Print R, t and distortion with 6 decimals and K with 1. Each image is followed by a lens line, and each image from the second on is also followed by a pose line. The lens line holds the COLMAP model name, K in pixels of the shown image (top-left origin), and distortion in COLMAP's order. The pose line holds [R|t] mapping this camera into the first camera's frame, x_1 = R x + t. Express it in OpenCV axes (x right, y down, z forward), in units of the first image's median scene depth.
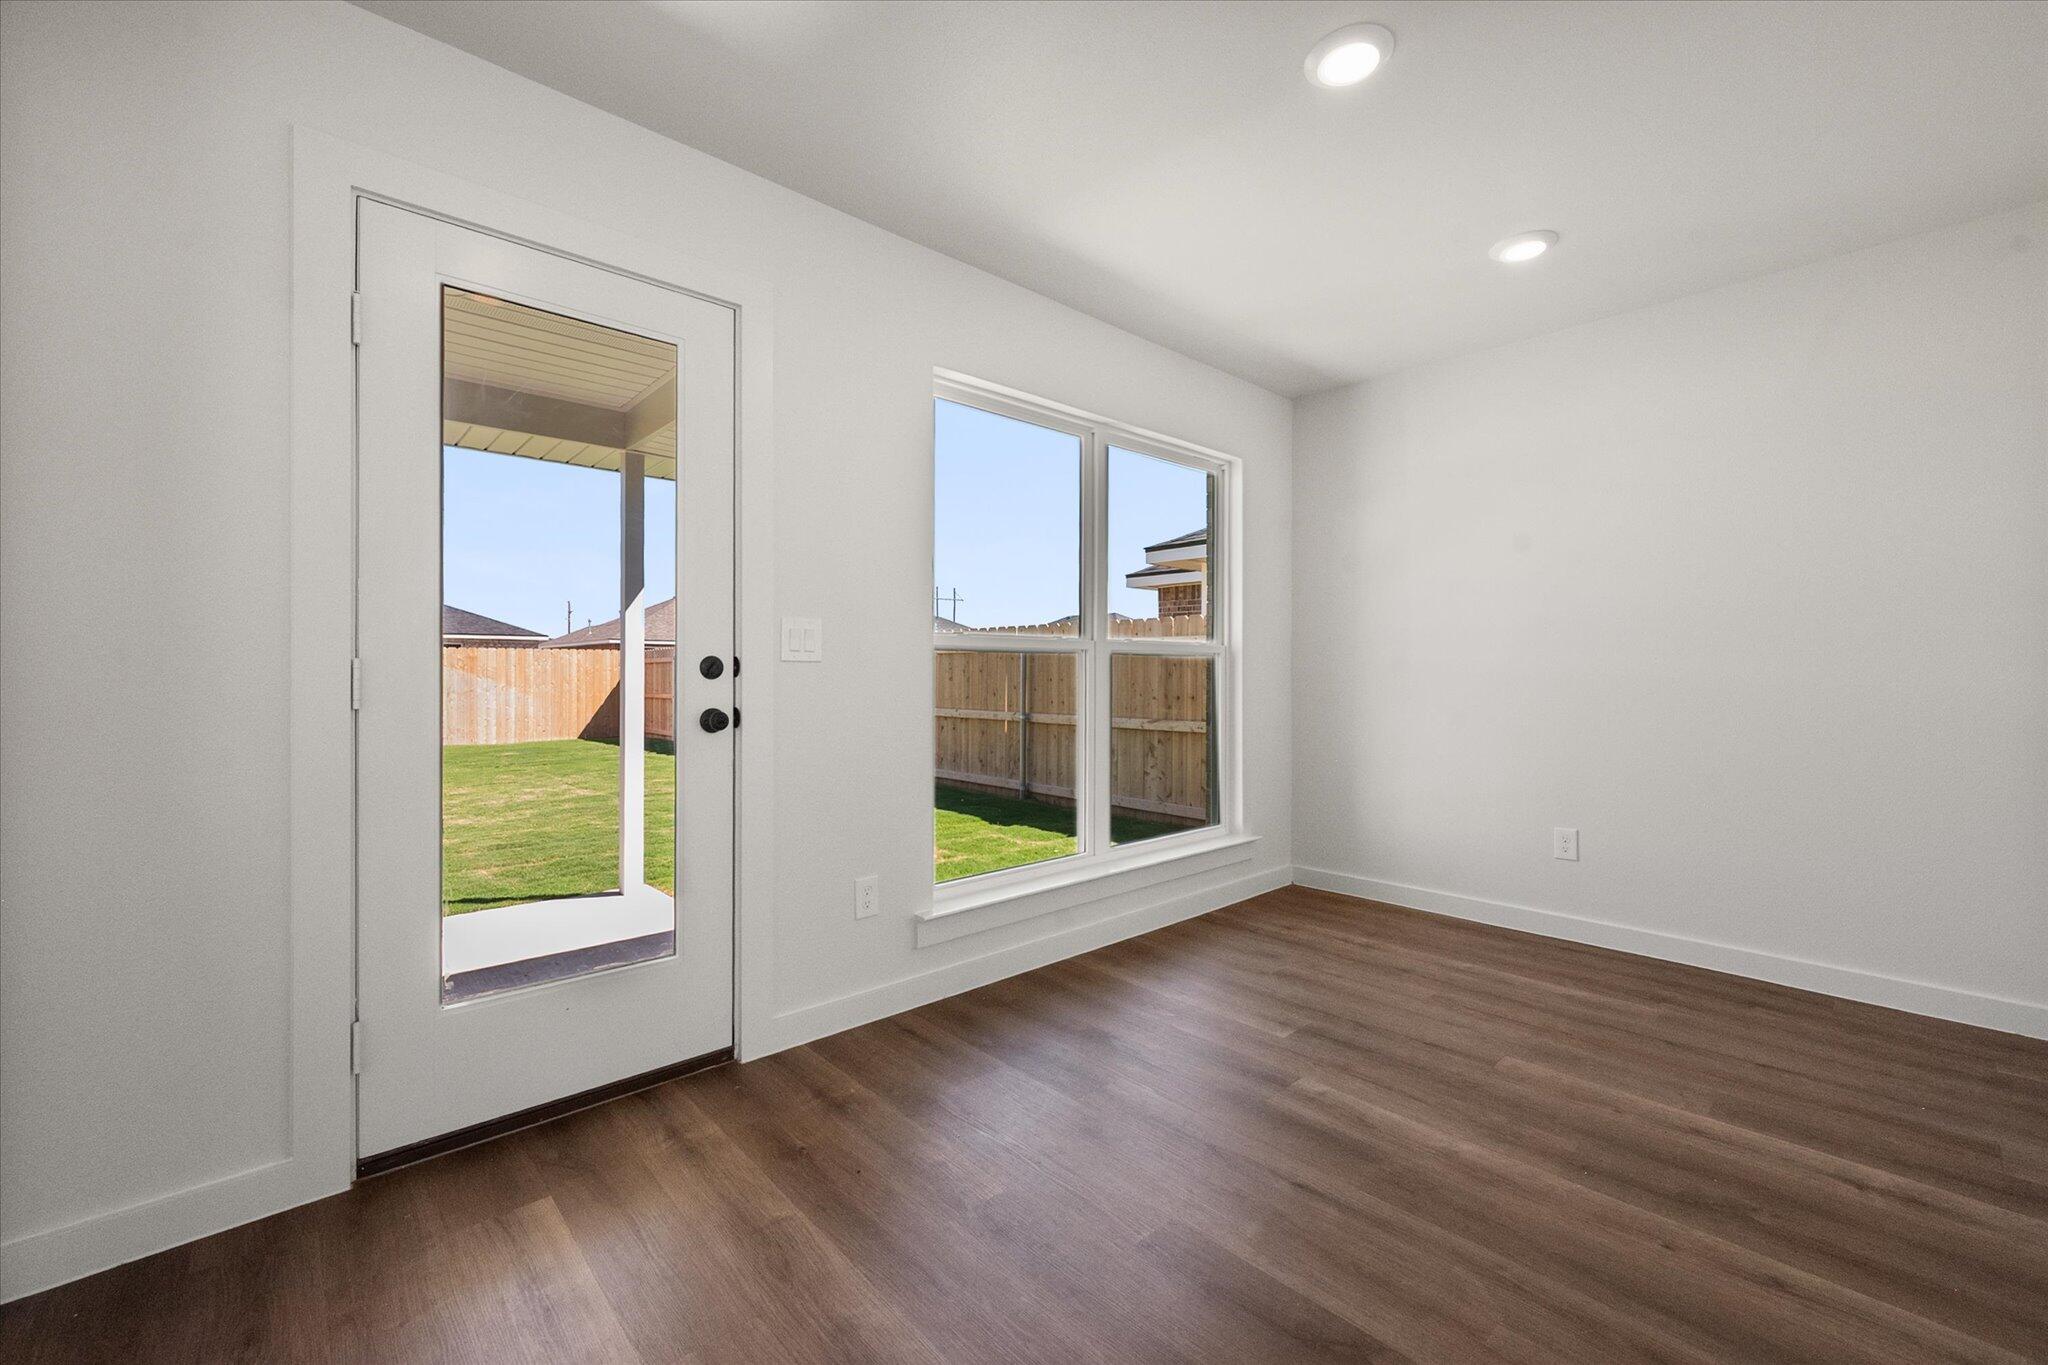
lens RADIAL K [[829.5, 0, 1025.7], [0, 829.5, 674.8], [0, 0, 1]] dist [-0.000465, 0.001324]
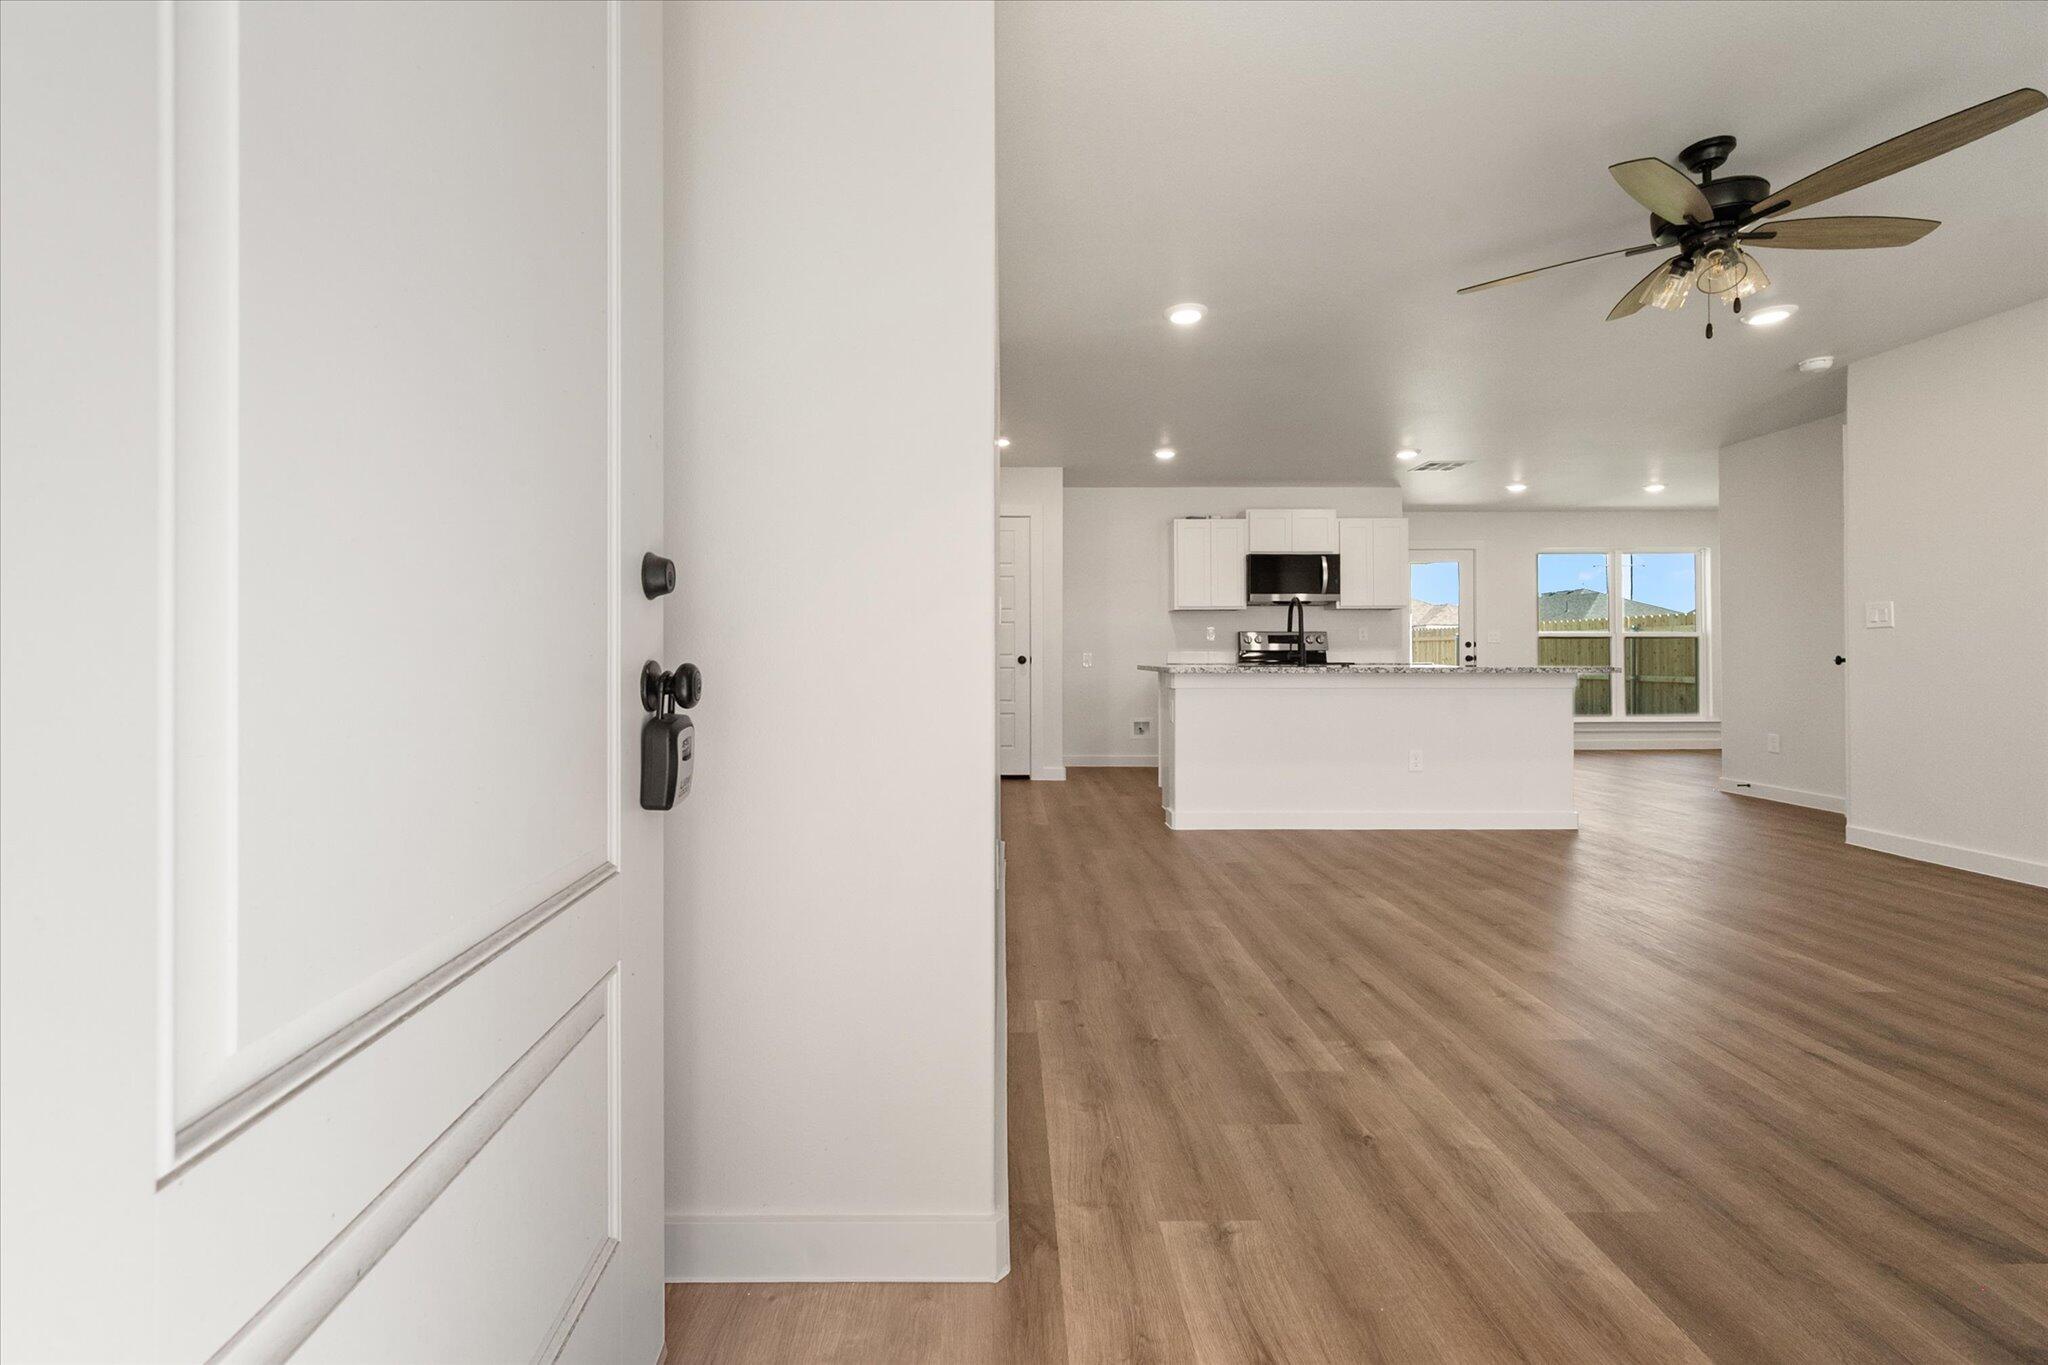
lens RADIAL K [[829.5, 0, 1015.6], [0, 829.5, 646.4], [0, 0, 1]] dist [-0.000465, 0.001324]
pose [[0.746070, -0.009612, -0.665798, 0.168413], [0.001287, 0.999915, -0.012993, 0.012740], [0.665866, 0.008836, 0.746019, -0.894525]]
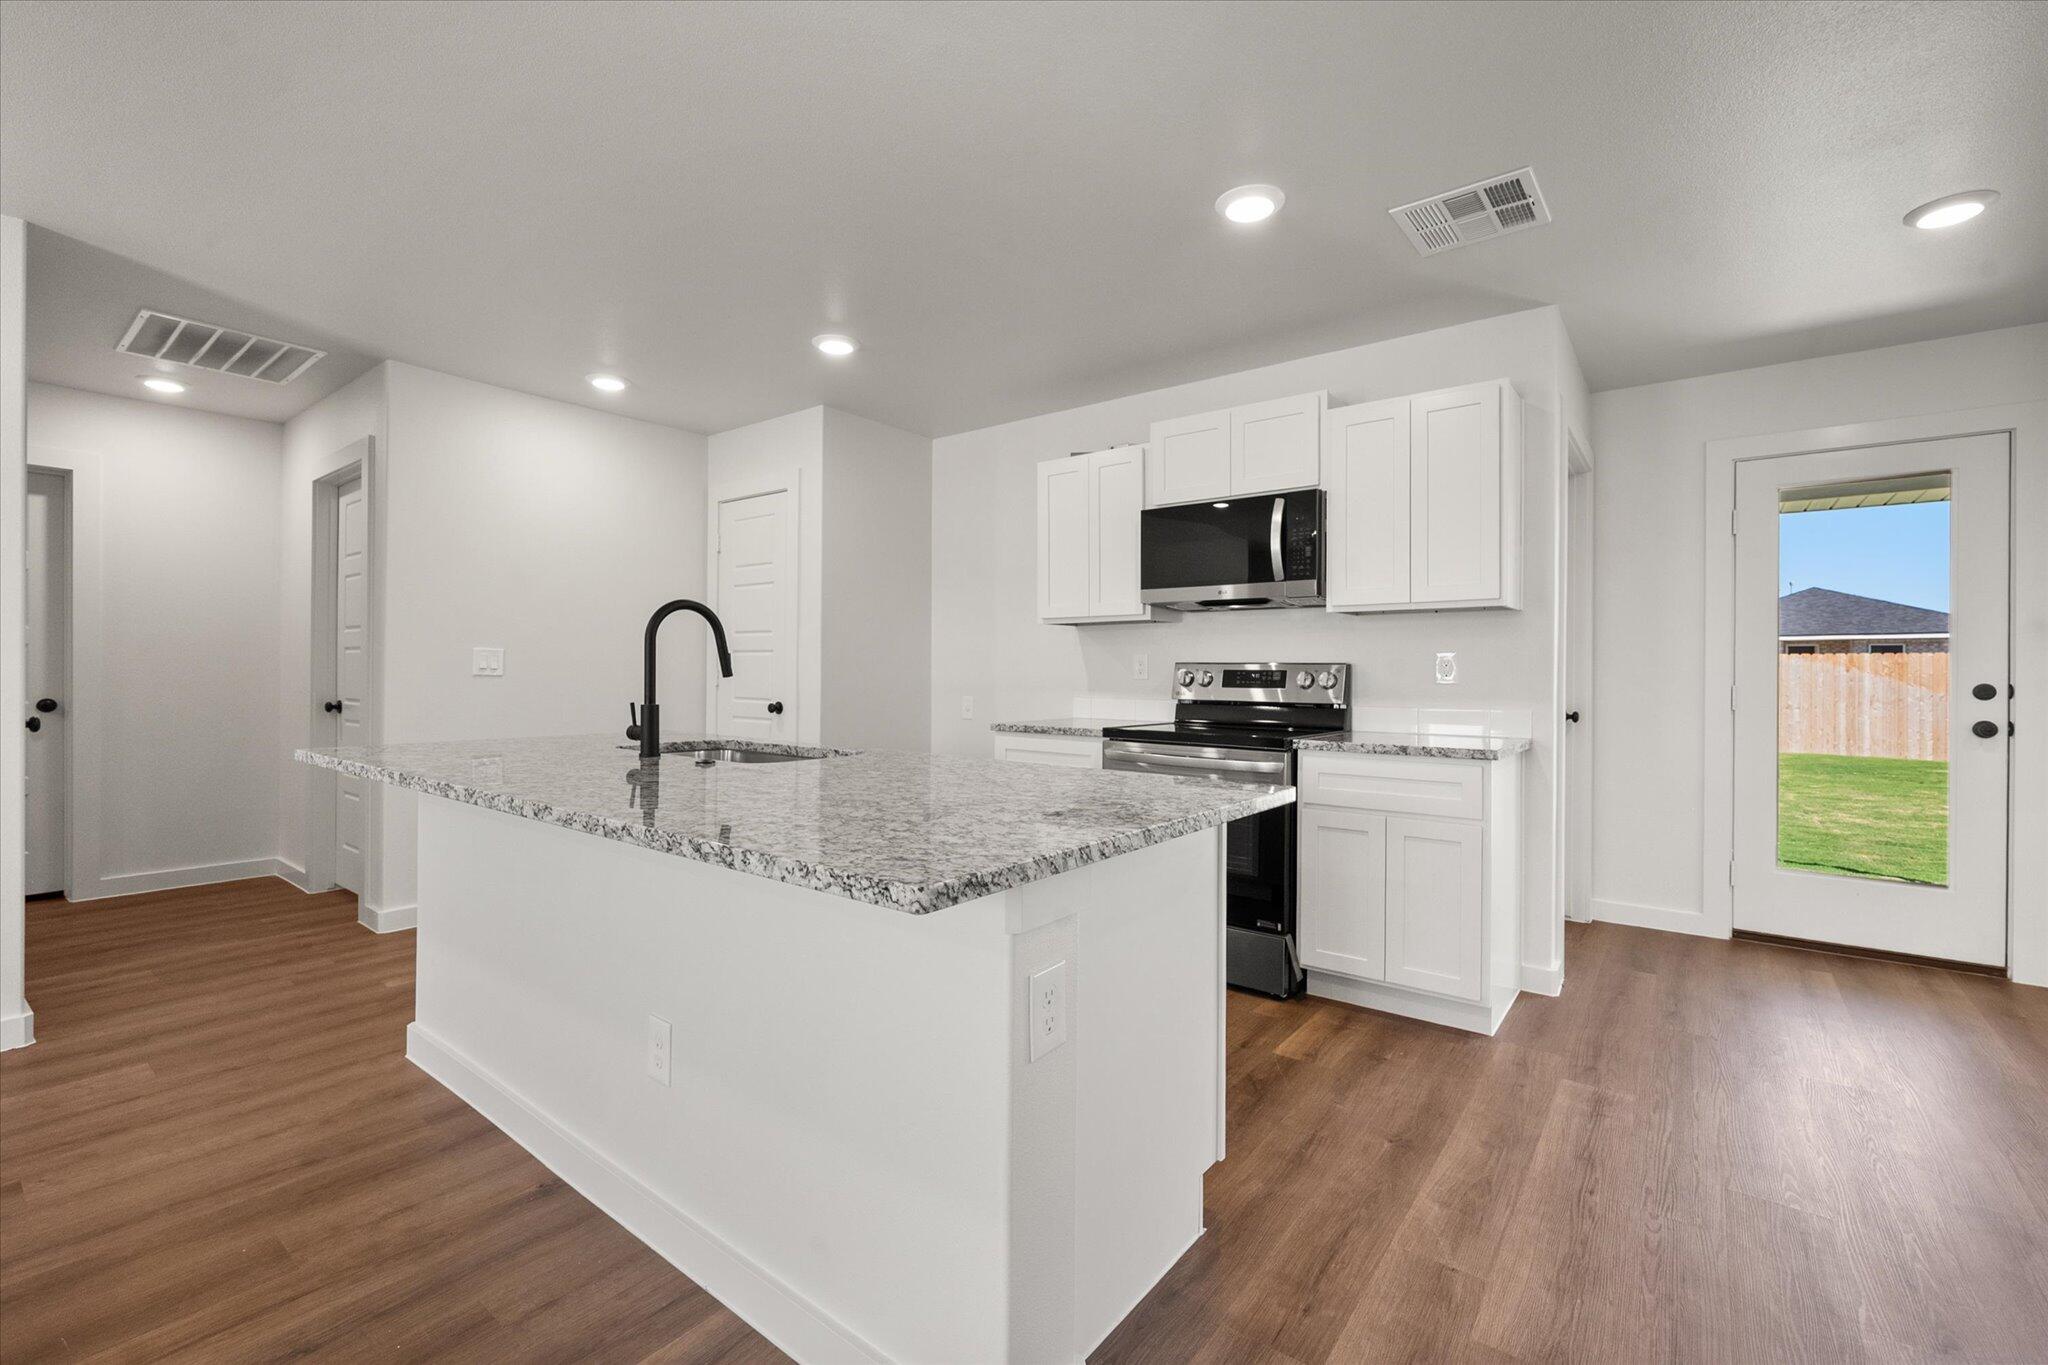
lens RADIAL K [[875.8, 0, 1026.0], [0, 875.8, 671.5], [0, 0, 1]] dist [-0.001808, 0.000150]
pose [[0.176113, 0.000534, -0.984370, 0.219192], [-0.007310, 0.999973, -0.000766, -0.008380], [0.984343, 0.007331, 0.176112, -0.238513]]
